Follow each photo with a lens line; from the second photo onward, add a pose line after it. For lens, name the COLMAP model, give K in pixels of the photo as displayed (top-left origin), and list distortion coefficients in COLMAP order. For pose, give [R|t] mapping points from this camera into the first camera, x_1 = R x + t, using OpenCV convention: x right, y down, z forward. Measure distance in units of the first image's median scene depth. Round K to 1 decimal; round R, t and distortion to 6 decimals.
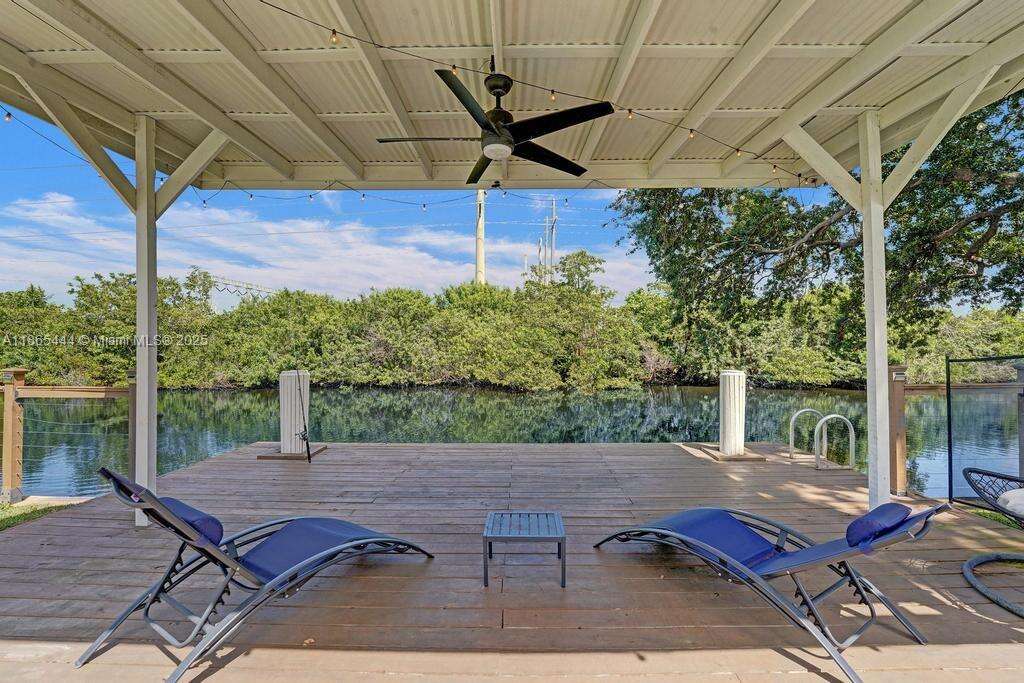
lens RADIAL K [[430.4, 0, 510.8], [0, 430.4, 341.2], [0, 0, 1]] dist [-0.025471, 0.001606]
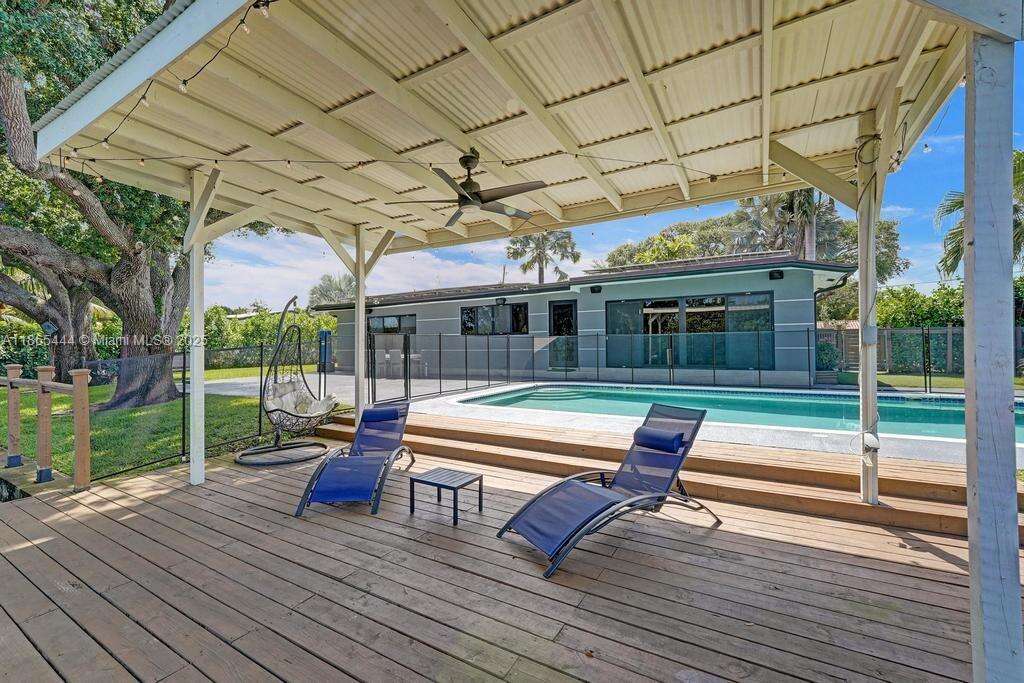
lens RADIAL K [[430.4, 0, 510.8], [0, 430.4, 341.2], [0, 0, 1]] dist [-0.025471, 0.001606]
pose [[-0.871635, 0.018577, 0.489804, -0.082703], [0.010411, 0.999758, -0.019392, 0.003175], [-0.490046, -0.011804, -0.871617, 0.212452]]
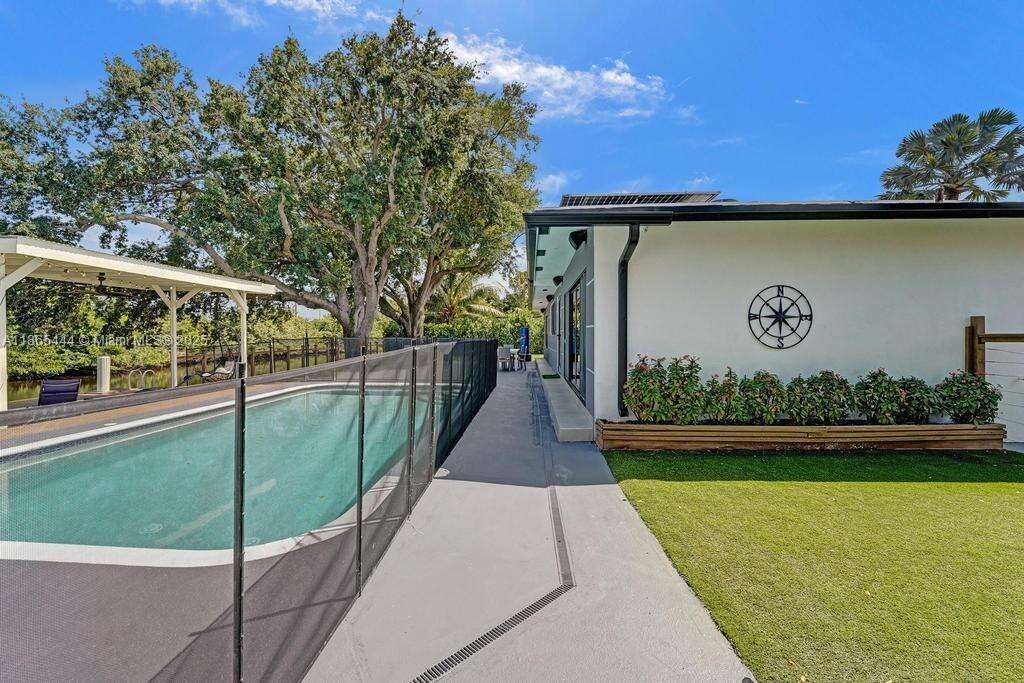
lens RADIAL K [[430.4, 0, 510.8], [0, 430.4, 341.2], [0, 0, 1]] dist [-0.025471, 0.001606]
pose [[0.034062, -0.011449, 0.999354, -0.353720], [-0.012045, 0.999857, 0.011866, -0.013911], [-0.999347, -0.012442, 0.033919, -0.269274]]
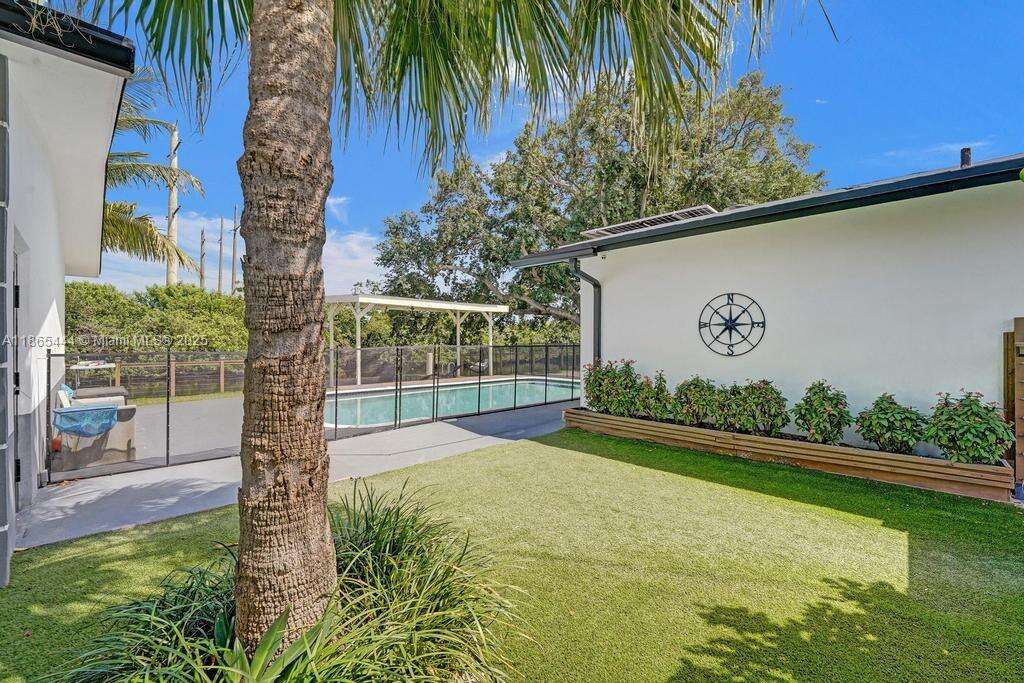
lens RADIAL K [[430.4, 0, 510.8], [0, 430.4, 341.2], [0, 0, 1]] dist [-0.025471, 0.001606]
pose [[0.697259, 0.005904, 0.716794, -0.368542], [-0.015695, 0.999852, 0.007032, -0.016551], [-0.716647, -0.016153, 0.697249, -0.469040]]
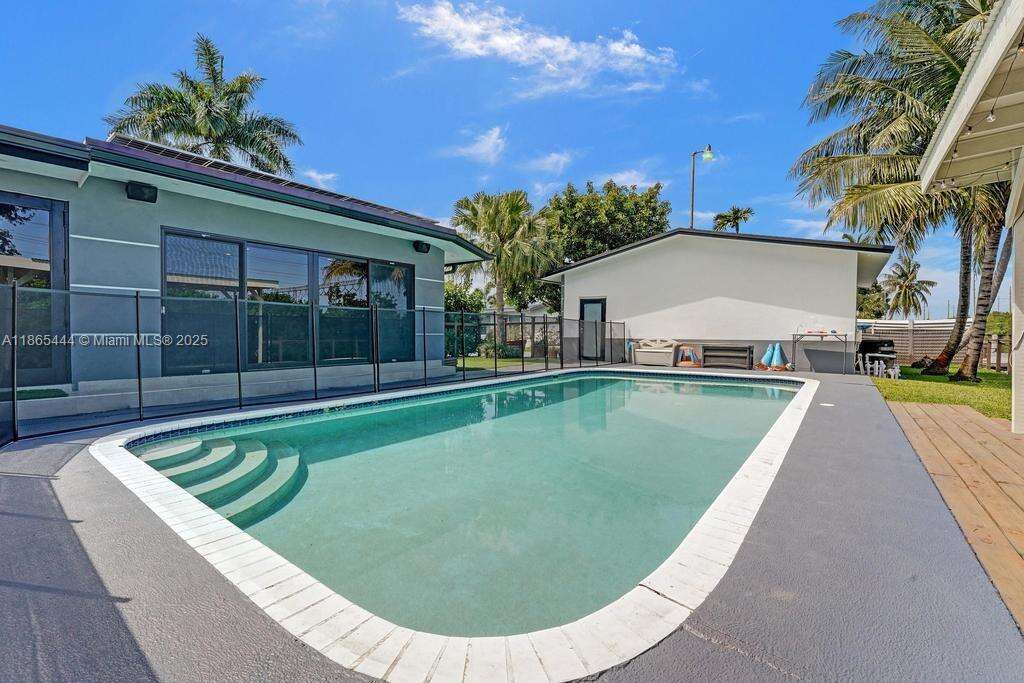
lens RADIAL K [[430.4, 0, 510.8], [0, 430.4, 341.2], [0, 0, 1]] dist [-0.025471, 0.001606]
pose [[-0.606562, 0.015773, -0.794880, 0.135747], [0.013243, 0.999865, 0.009735, 0.007398], [0.794926, -0.004622, -0.606689, -0.018212]]
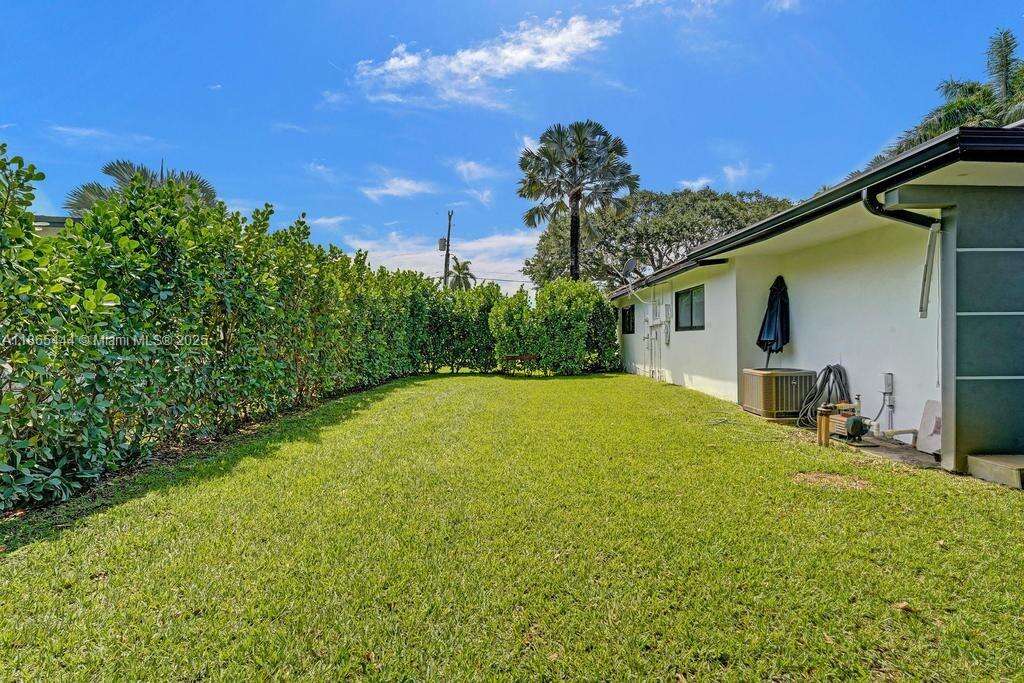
lens RADIAL K [[485.8, 0, 512.0], [0, 485.8, 341.5], [0, 0, 1]] dist [-0.017041, 0.000235]
pose [[-0.999619, 0.007250, -0.026615, 0.743029], [0.007389, 0.999959, -0.005145, -0.011857], [0.026577, -0.005339, -0.999633, -0.138796]]
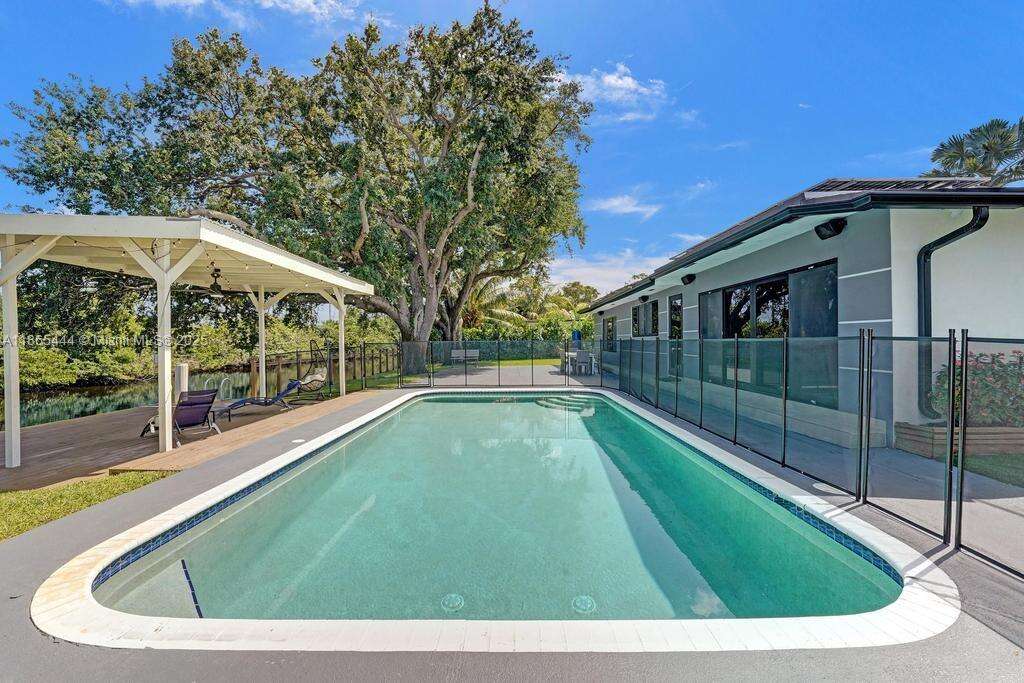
lens RADIAL K [[428.5, 0, 511.7], [0, 428.5, 343.9], [0, 0, 1]] dist [-0.024315, 0.000764]
pose [[-0.004846, -0.005112, 0.999975, -0.330999], [-0.003146, 0.999982, 0.005097, -0.009346], [-0.999983, -0.003121, -0.004862, -0.130549]]
